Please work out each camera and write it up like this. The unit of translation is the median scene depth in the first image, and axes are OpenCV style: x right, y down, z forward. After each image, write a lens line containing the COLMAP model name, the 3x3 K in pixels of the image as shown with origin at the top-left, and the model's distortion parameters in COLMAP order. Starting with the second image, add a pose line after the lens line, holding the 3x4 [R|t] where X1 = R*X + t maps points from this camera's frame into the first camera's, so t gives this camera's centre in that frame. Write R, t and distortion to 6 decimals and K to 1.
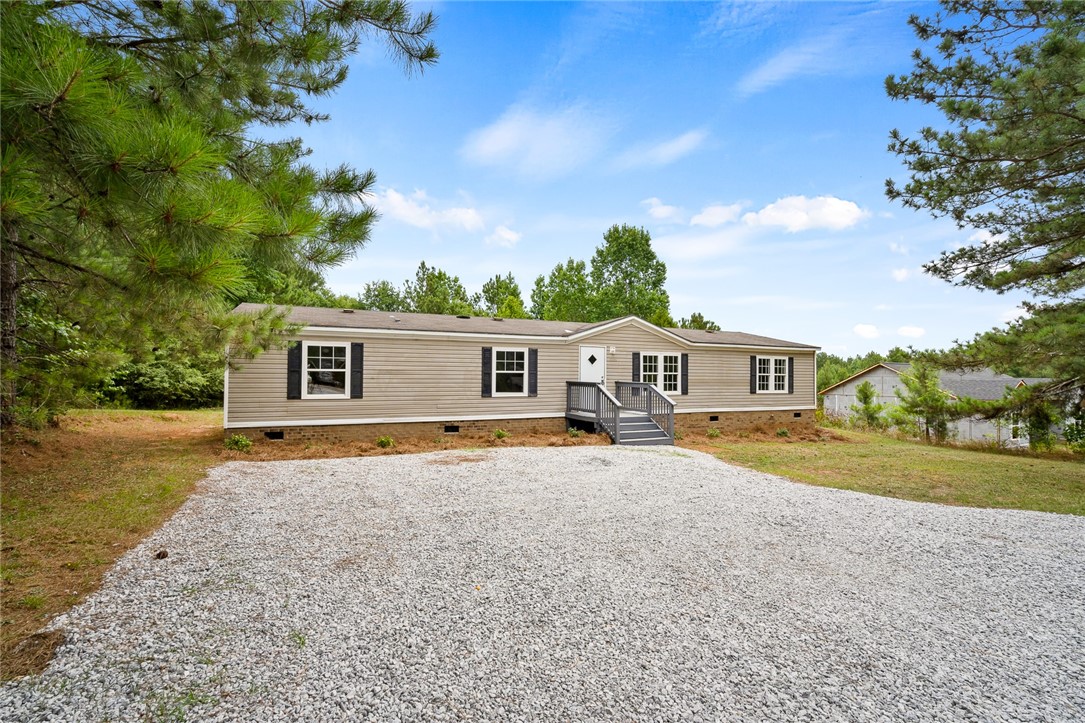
lens RADIAL K [[491.2, 0, 542.5], [0, 491.2, 361.5], [0, 0, 1]] dist [-0.003524, 0.000346]
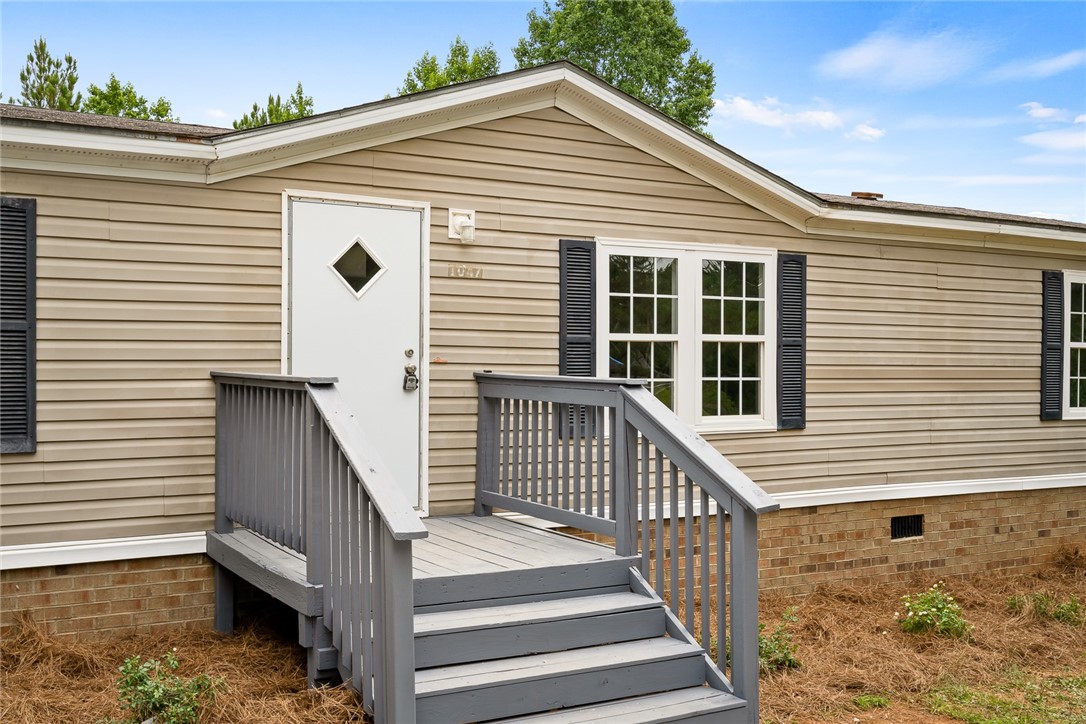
lens RADIAL K [[1147.9, 0, 543.0], [0, 1147.9, 362.0], [0, 0, 1]] dist [0.004384, -0.009917]
pose [[0.995138, -0.004046, 0.098409, 0.120043], [0.001502, 0.999663, 0.025920, 0.021027], [-0.098480, -0.025646, 0.994808, 0.474418]]
